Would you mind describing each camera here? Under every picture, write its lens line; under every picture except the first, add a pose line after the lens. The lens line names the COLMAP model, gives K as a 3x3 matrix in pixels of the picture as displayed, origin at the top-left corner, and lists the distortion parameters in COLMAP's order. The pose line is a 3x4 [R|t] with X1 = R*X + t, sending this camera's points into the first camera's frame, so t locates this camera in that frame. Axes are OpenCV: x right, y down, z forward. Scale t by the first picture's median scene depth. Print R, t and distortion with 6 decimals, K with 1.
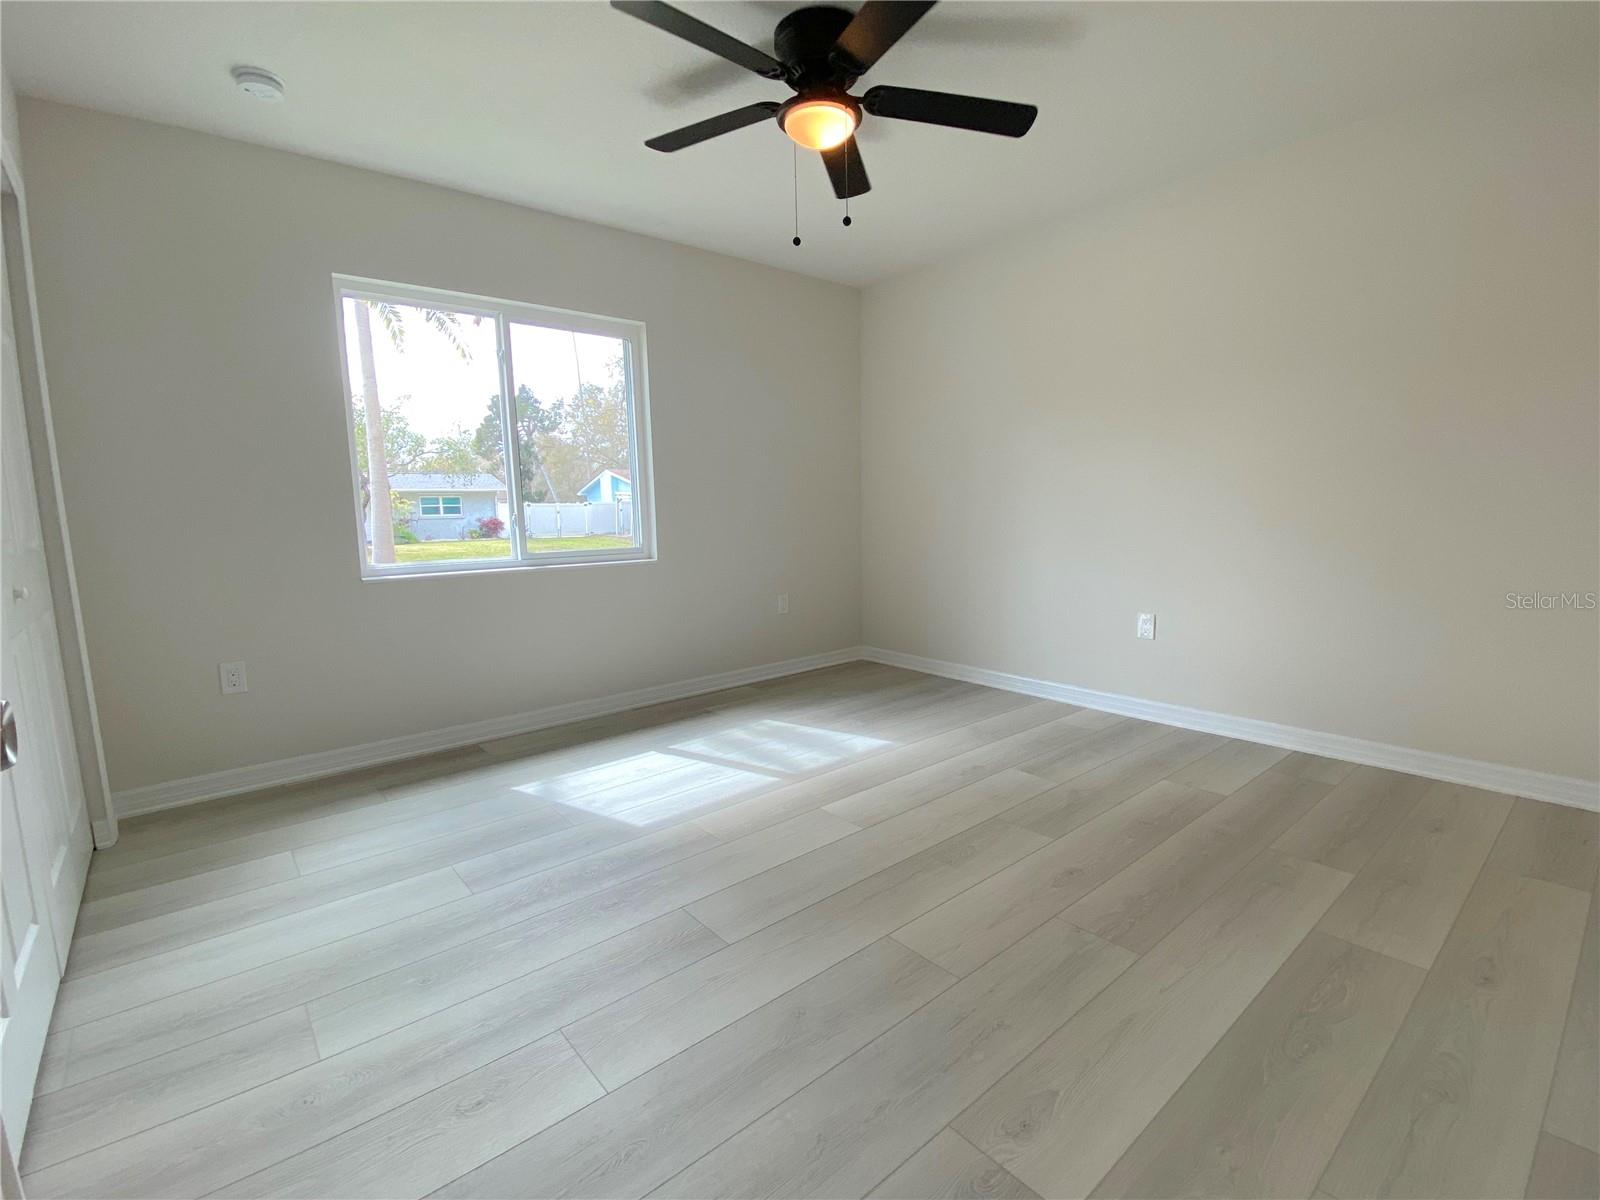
lens RADIAL K [[731.7, 0, 800.0], [0, 731.7, 600.0], [0, 0, 1]] dist [0.000097, -0.000021]
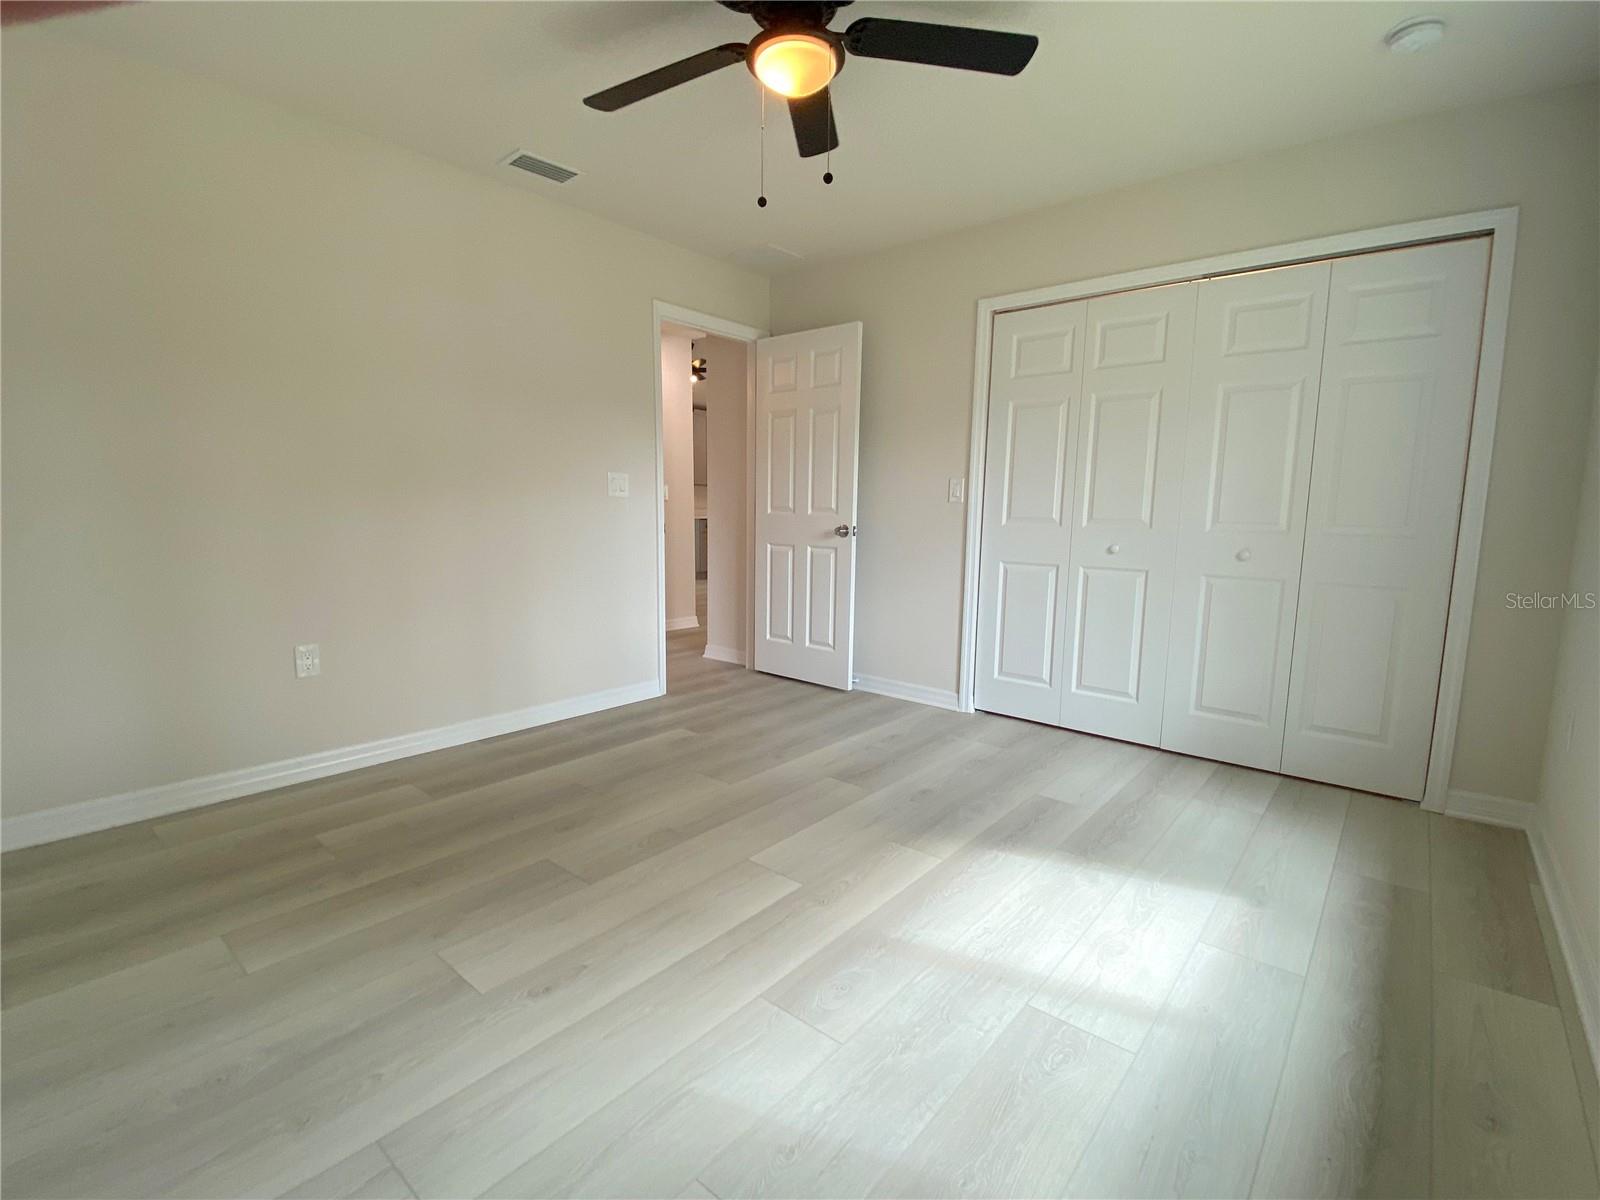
lens RADIAL K [[731.7, 0, 800.0], [0, 731.7, 600.0], [0, 0, 1]] dist [0.000097, -0.000021]
pose [[-0.986867, 0.024470, -0.159672, 0.170379], [-0.017640, 0.966223, 0.257101, -0.254642], [0.160570, 0.256541, -0.953102, 1.909895]]
